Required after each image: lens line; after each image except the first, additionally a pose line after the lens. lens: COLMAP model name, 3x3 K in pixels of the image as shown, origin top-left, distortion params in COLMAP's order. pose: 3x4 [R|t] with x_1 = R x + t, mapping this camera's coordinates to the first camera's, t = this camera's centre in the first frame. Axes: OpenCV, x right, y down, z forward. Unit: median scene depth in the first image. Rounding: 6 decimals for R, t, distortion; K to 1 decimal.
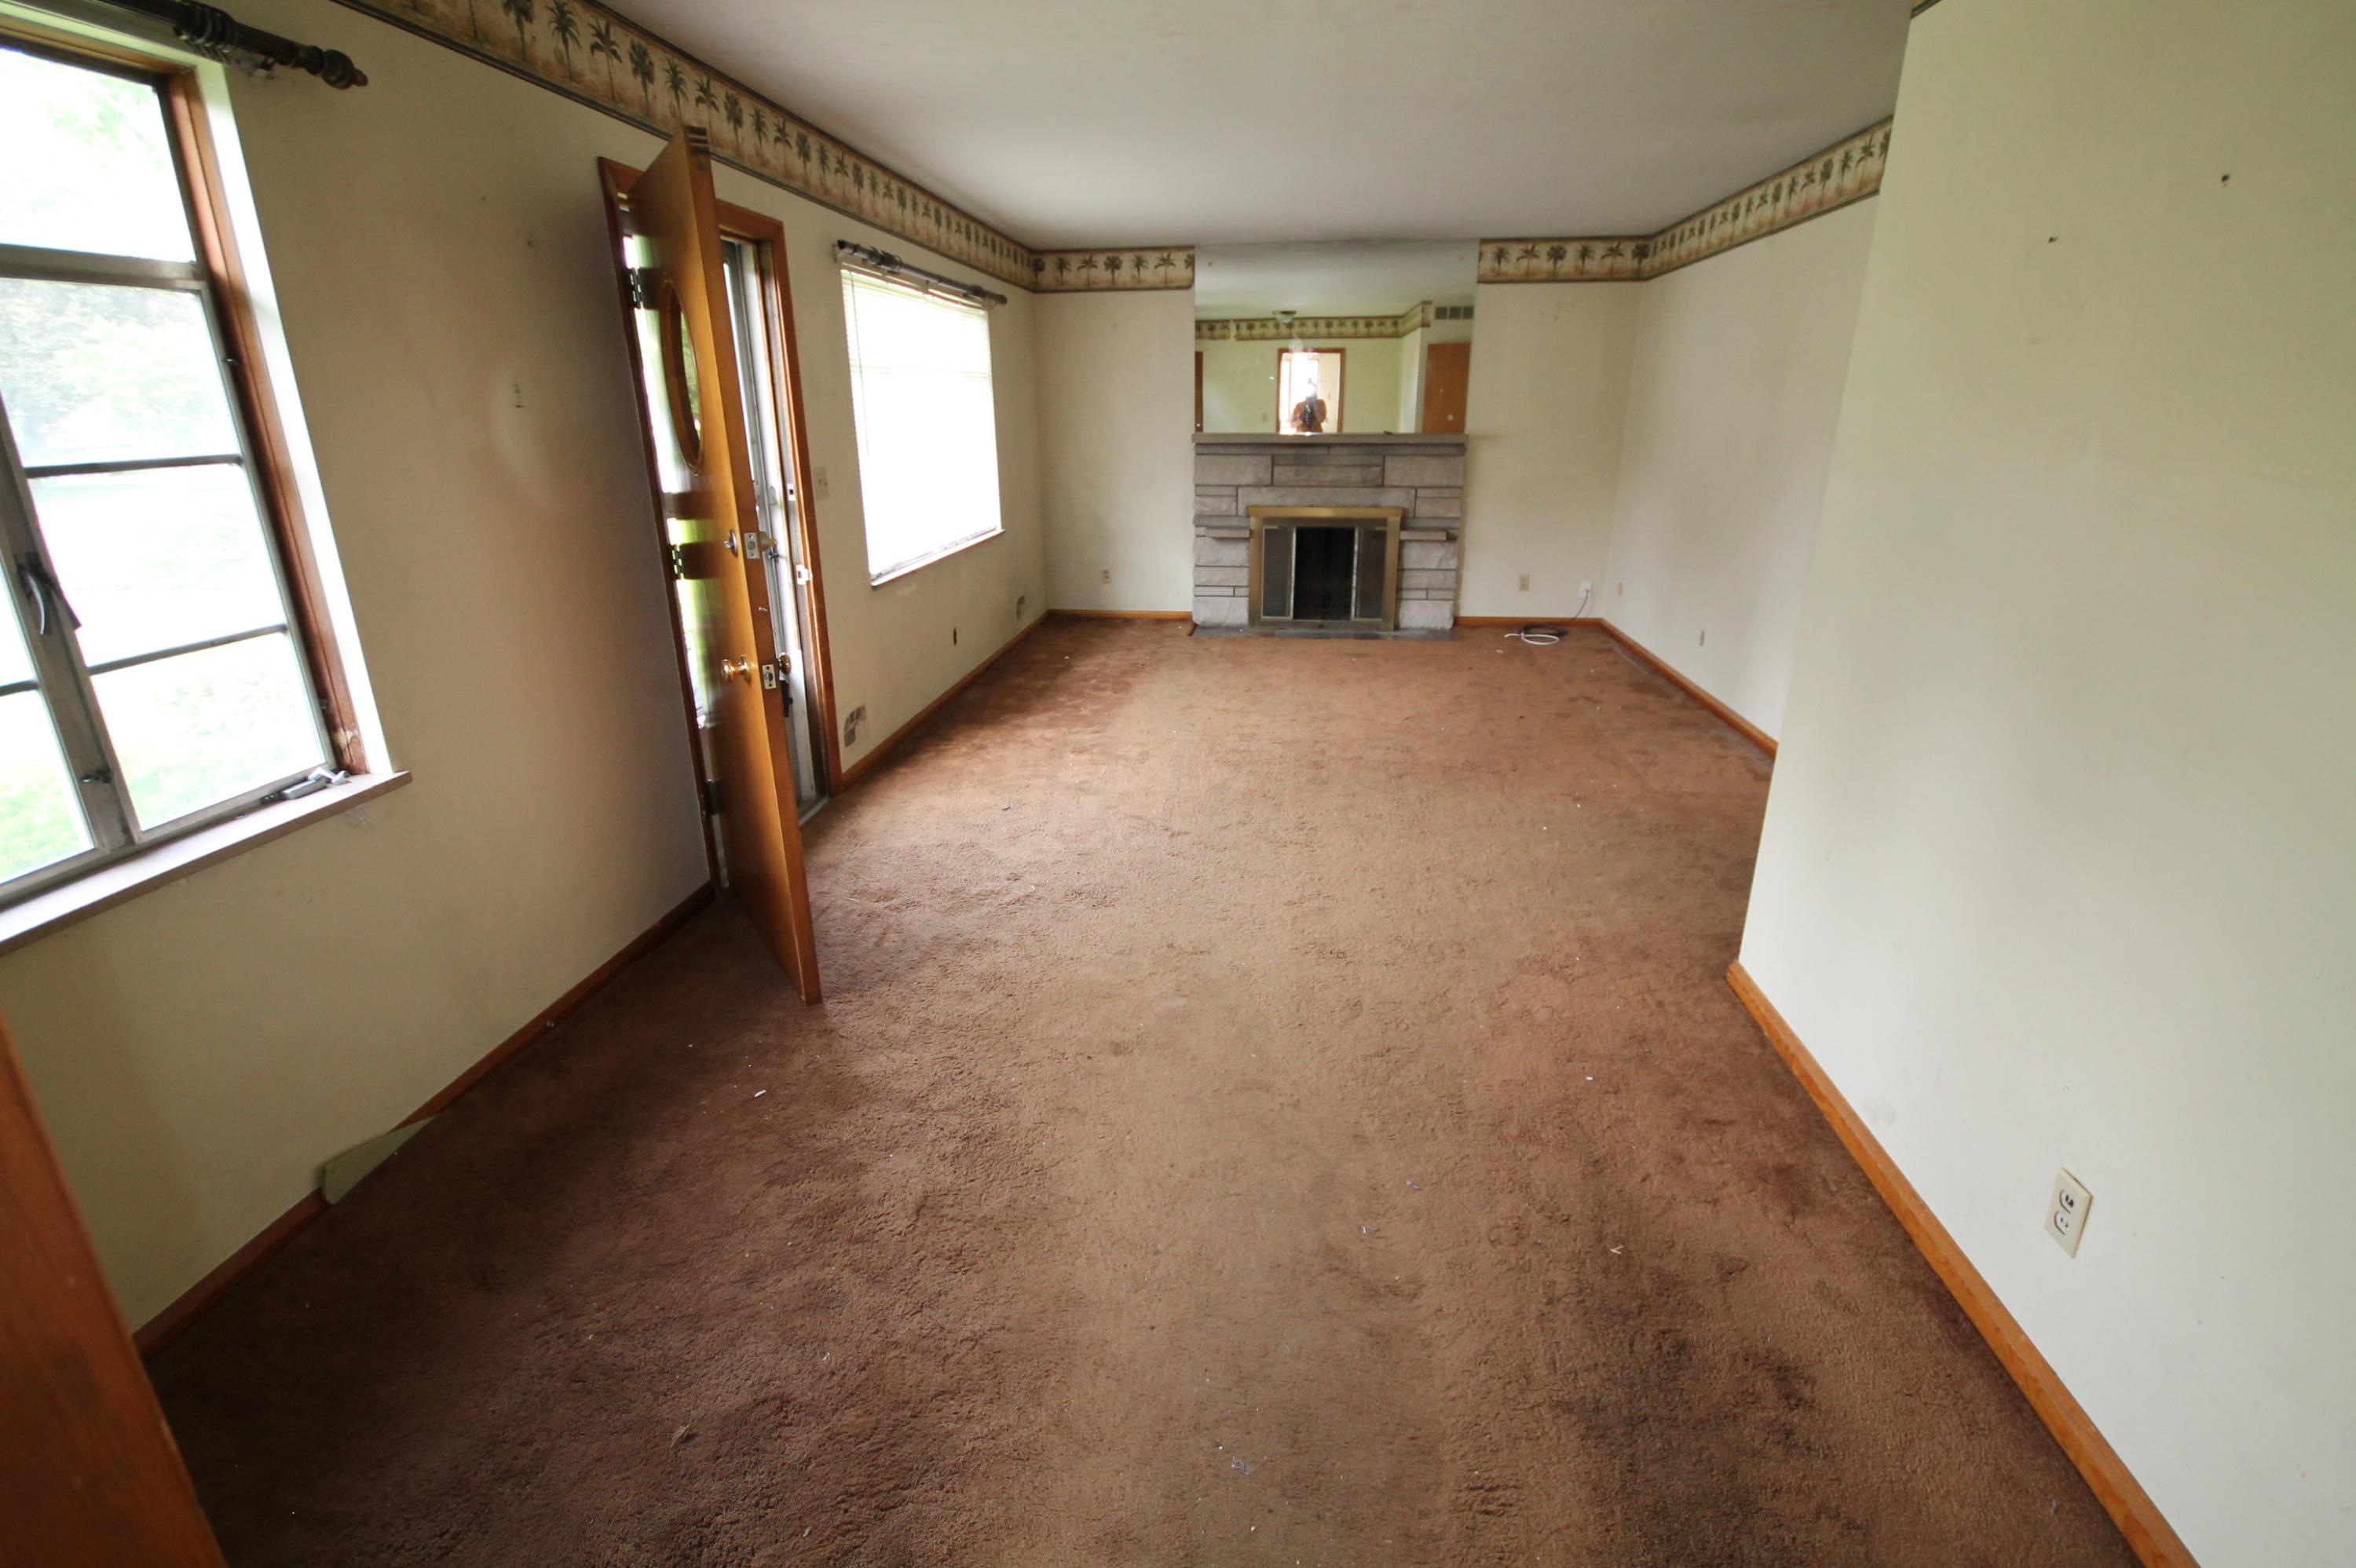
lens RADIAL K [[1112.6, 0, 1184.4], [0, 1112.6, 797.0], [0, 0, 1]] dist [0.000740, -0.006303]
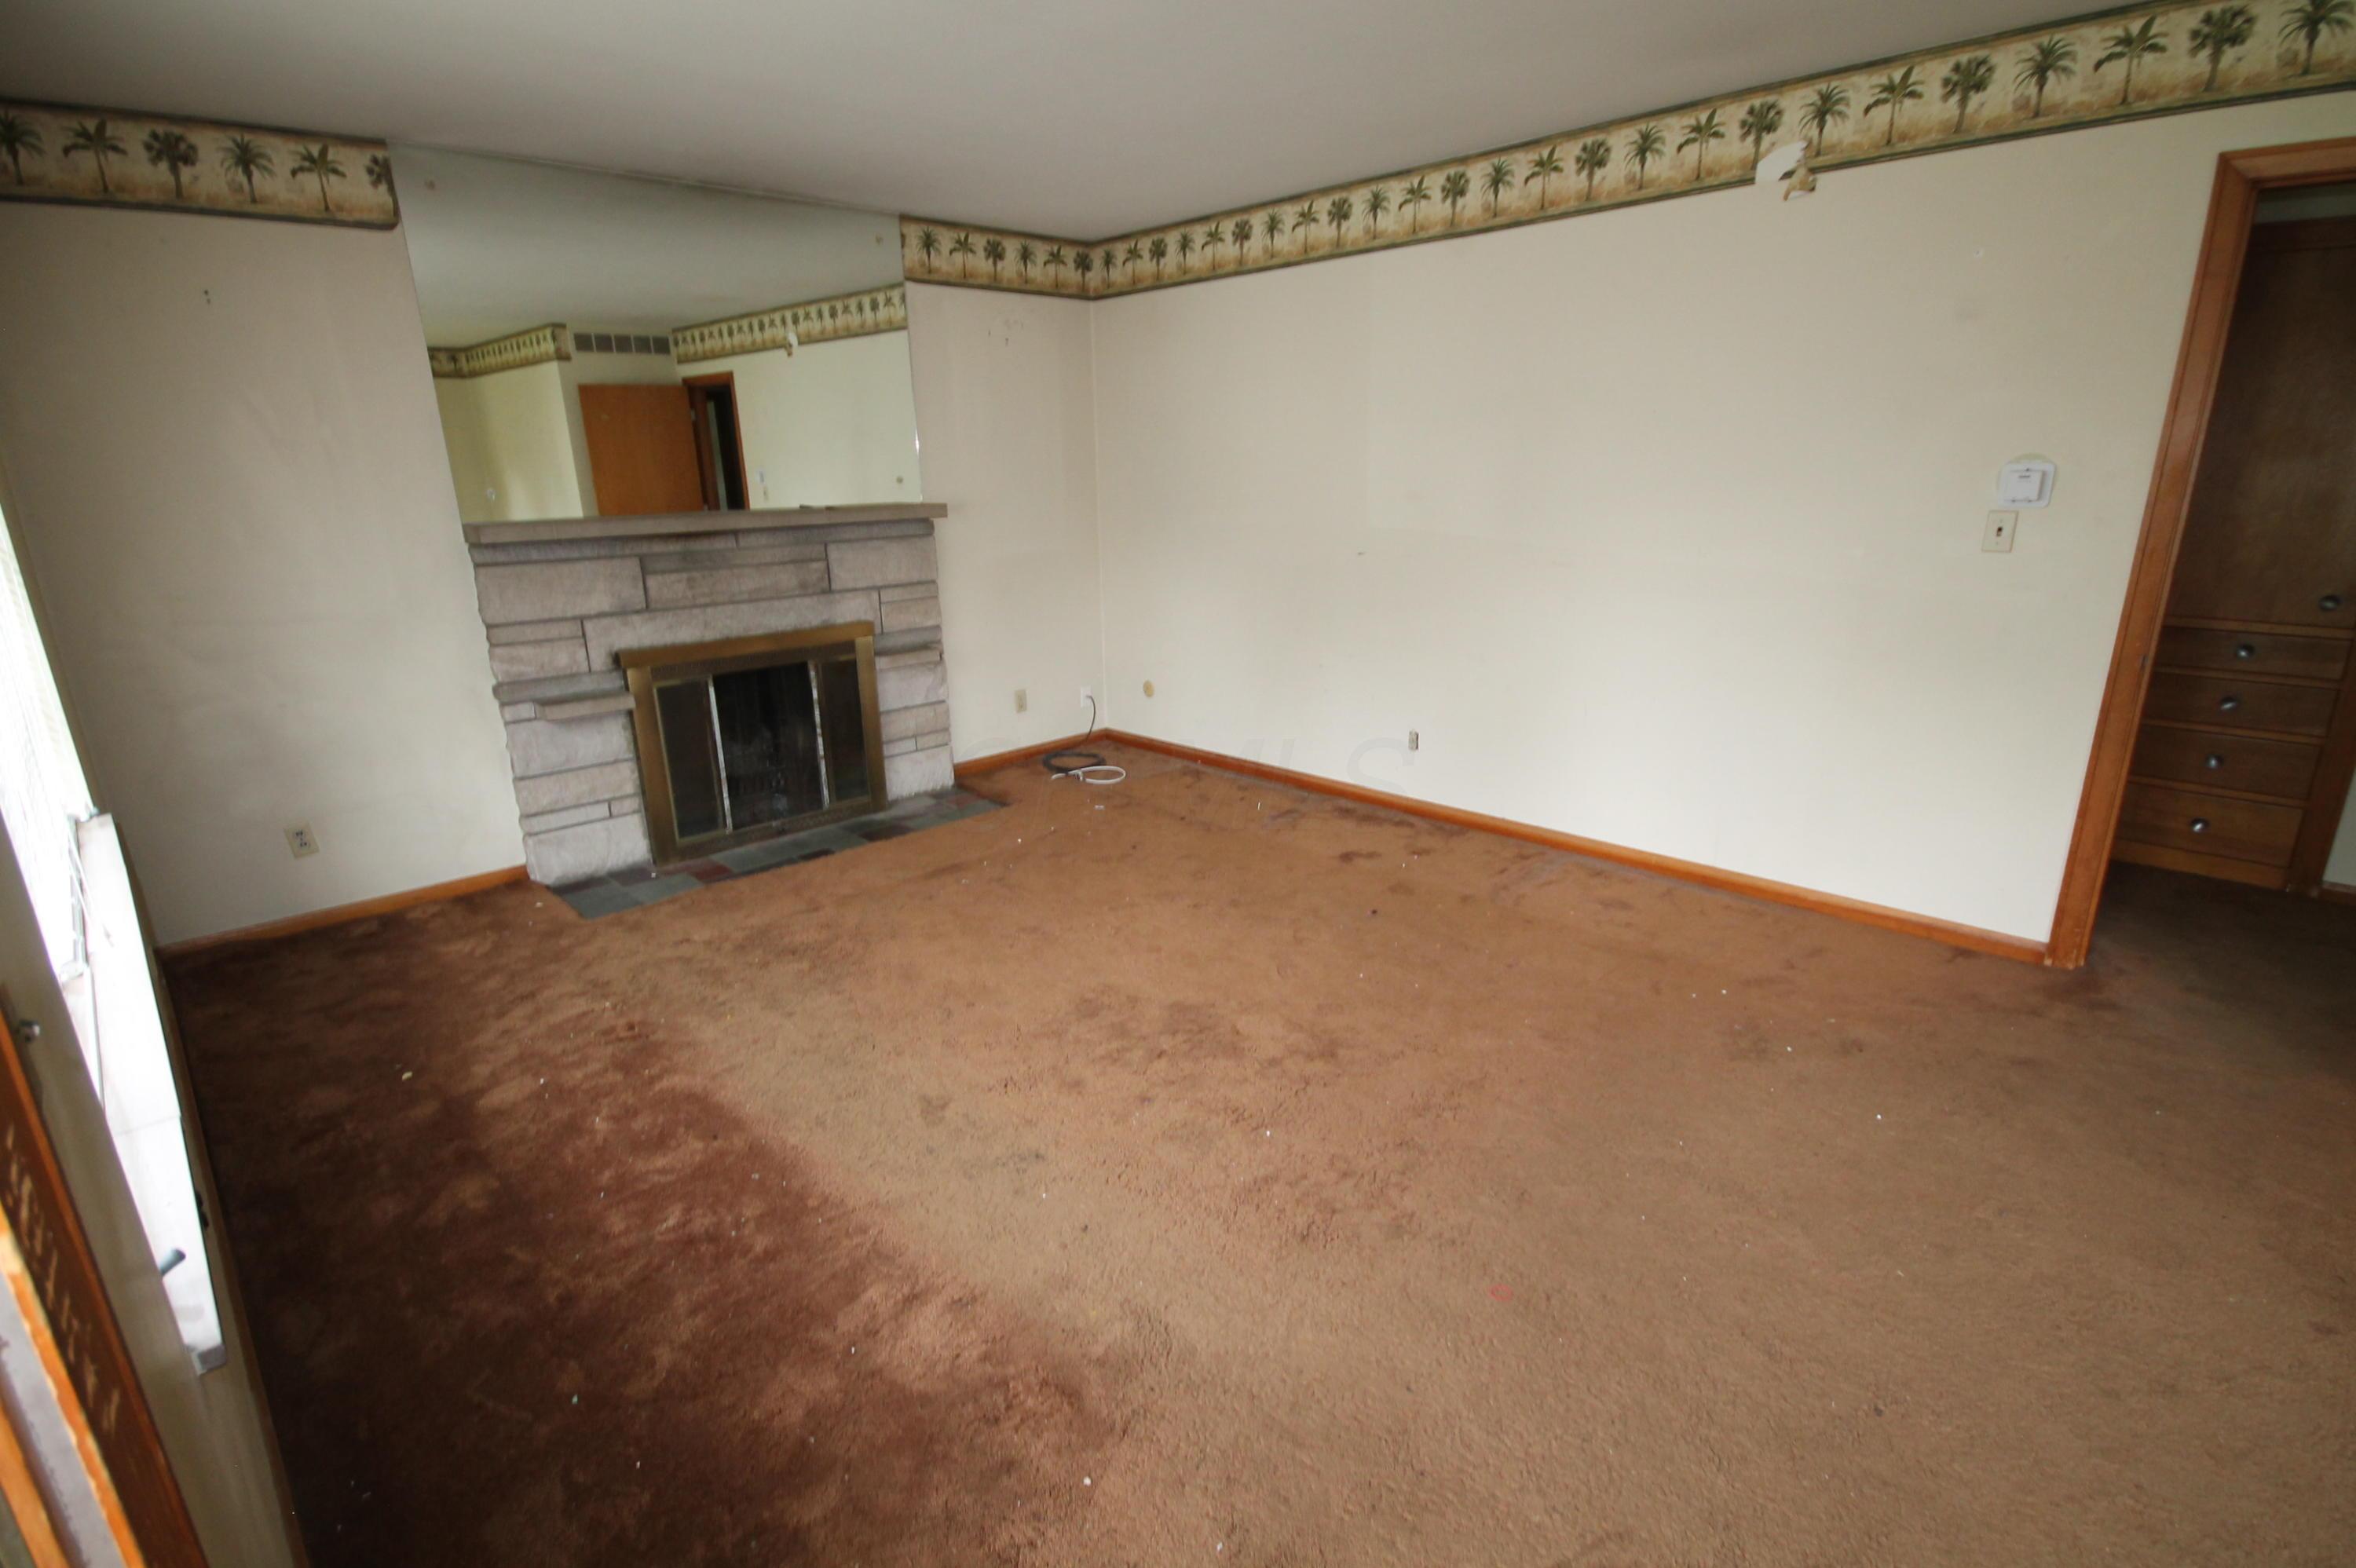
lens RADIAL K [[1112.6, 0, 1184.4], [0, 1112.6, 797.0], [0, 0, 1]] dist [0.000740, -0.006303]
pose [[0.629935, -0.234006, 0.740556, -0.183737], [0.274312, 0.959109, 0.069729, -0.157520], [-0.726591, 0.159218, 0.668368, 0.456611]]
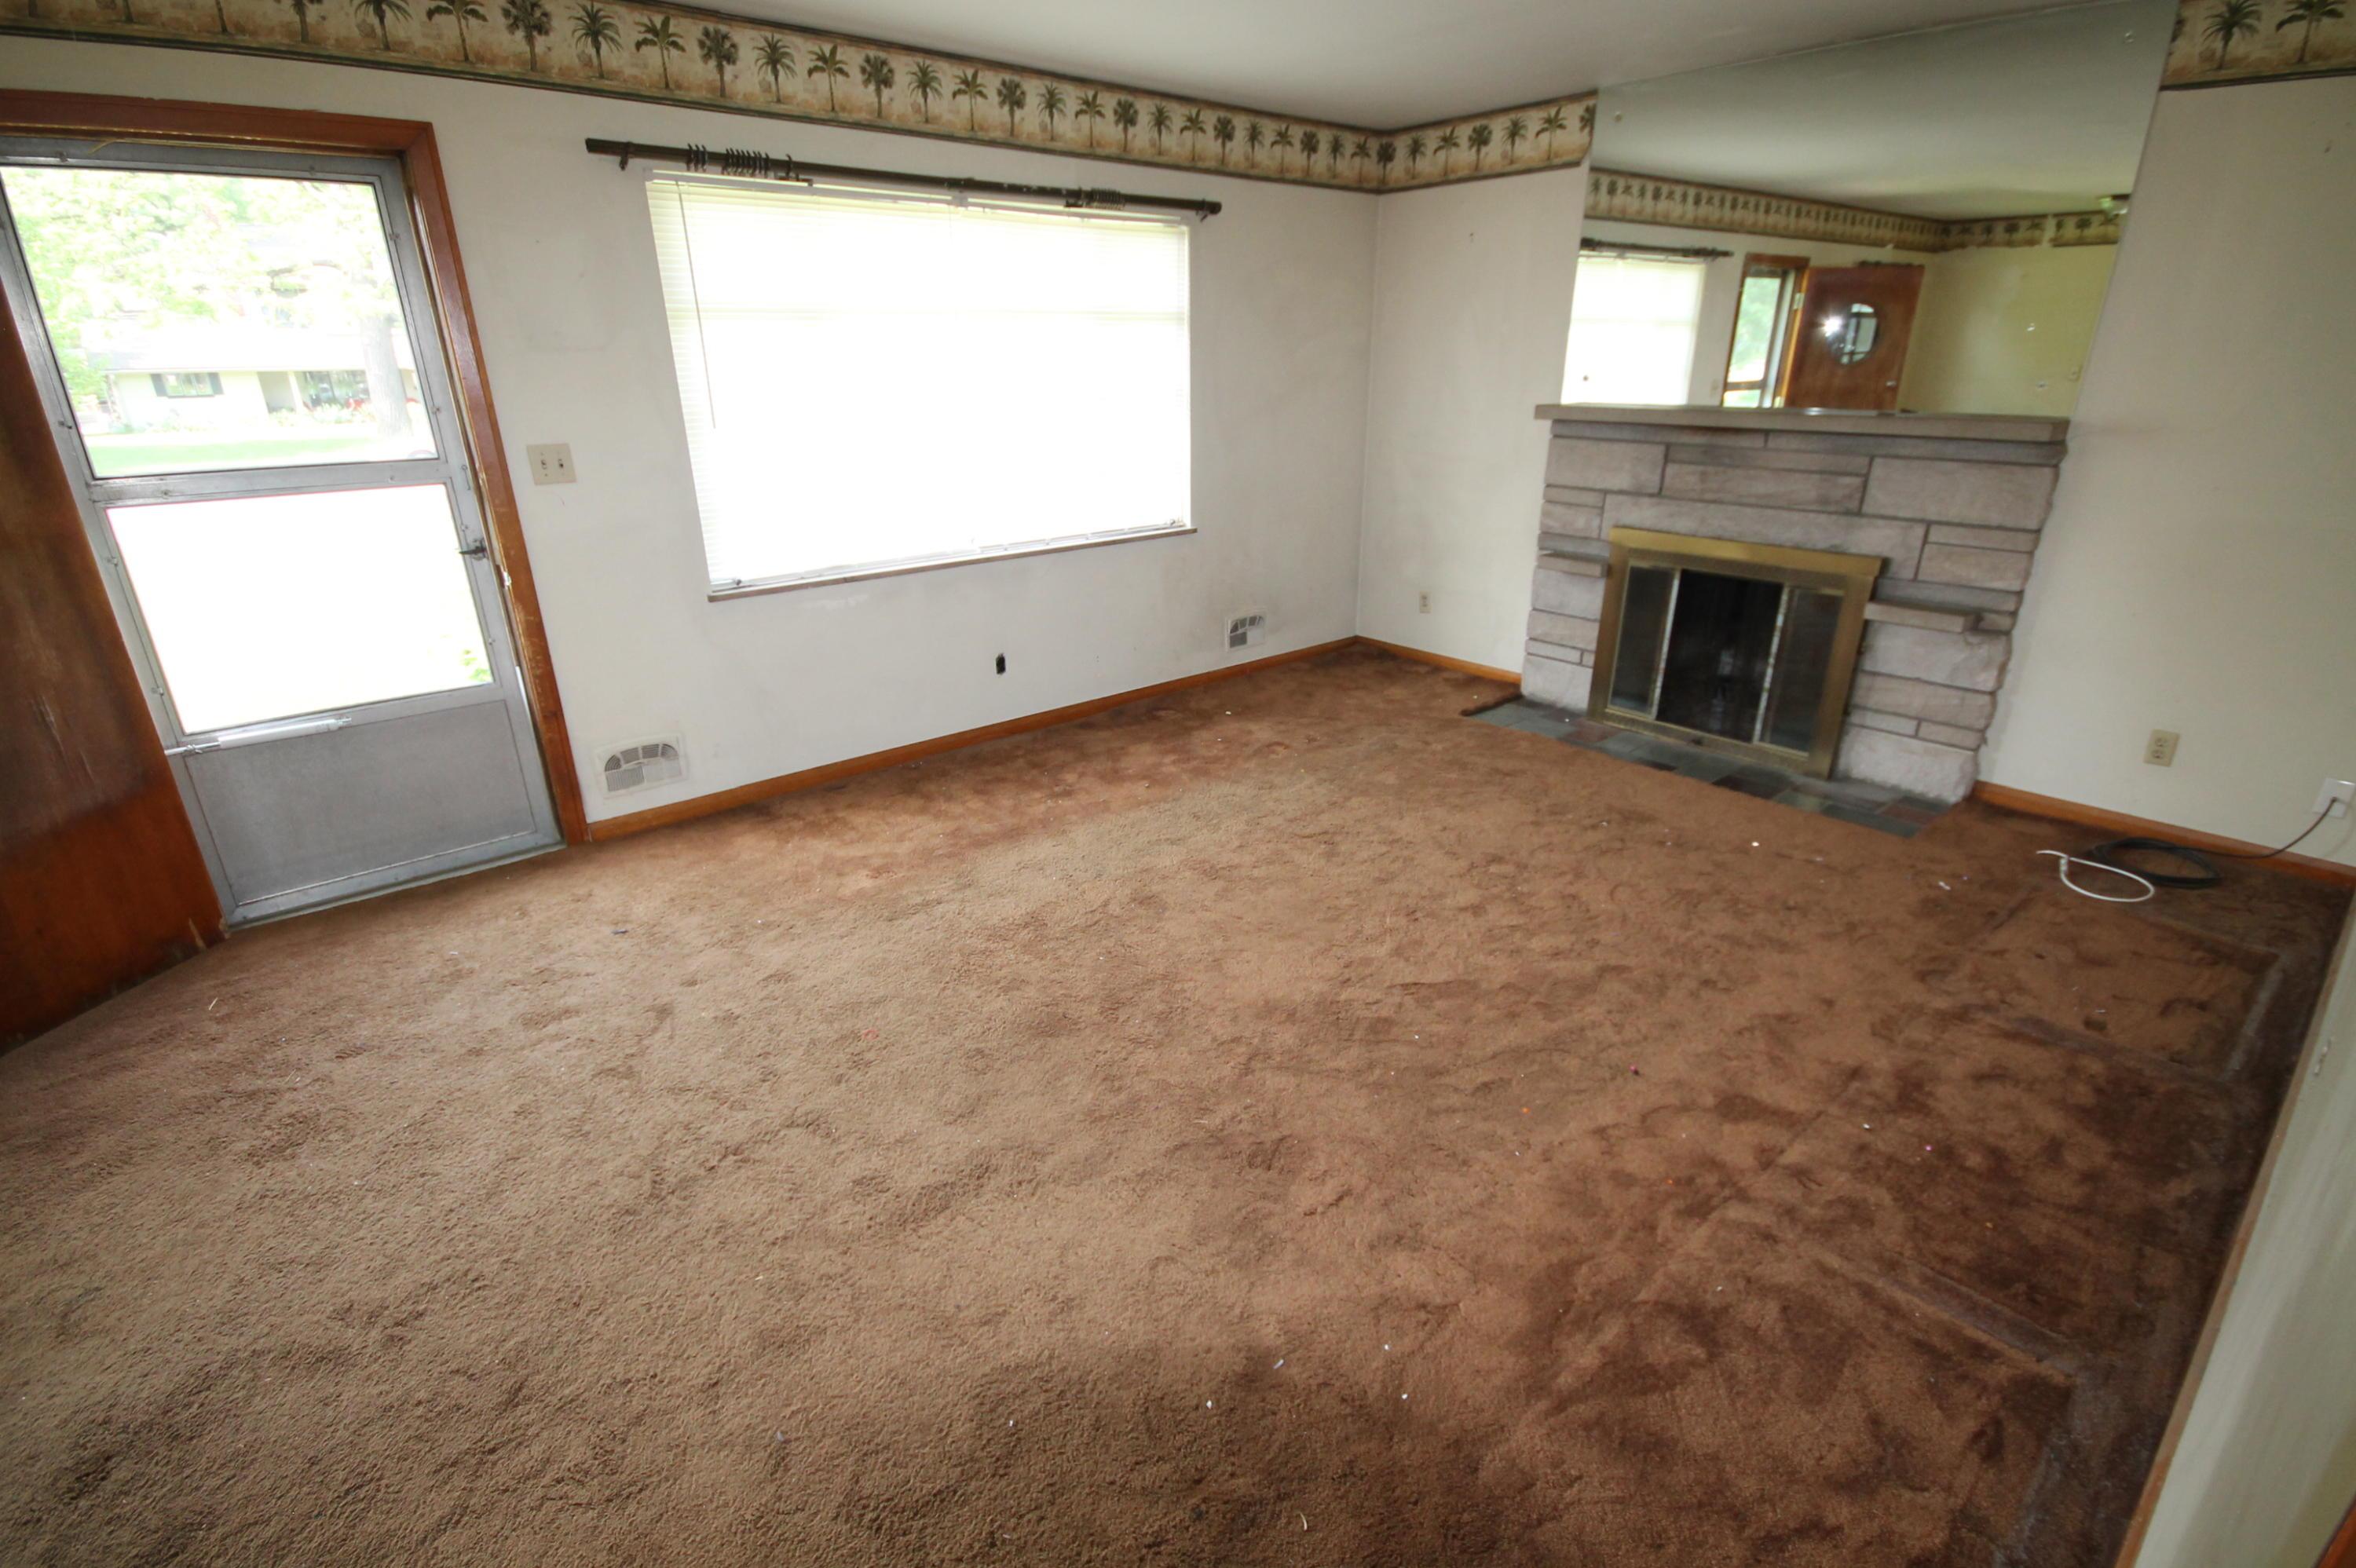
lens RADIAL K [[1100.9, 0, 1195.2], [0, 1100.9, 802.9], [0, 0, 1]] dist [-0.000541, -0.000713]
pose [[0.735401, 0.257381, -0.626850, 0.308461], [-0.227493, 0.965145, 0.129395, -0.141407], [0.638305, 0.047447, 0.768320, 0.398697]]
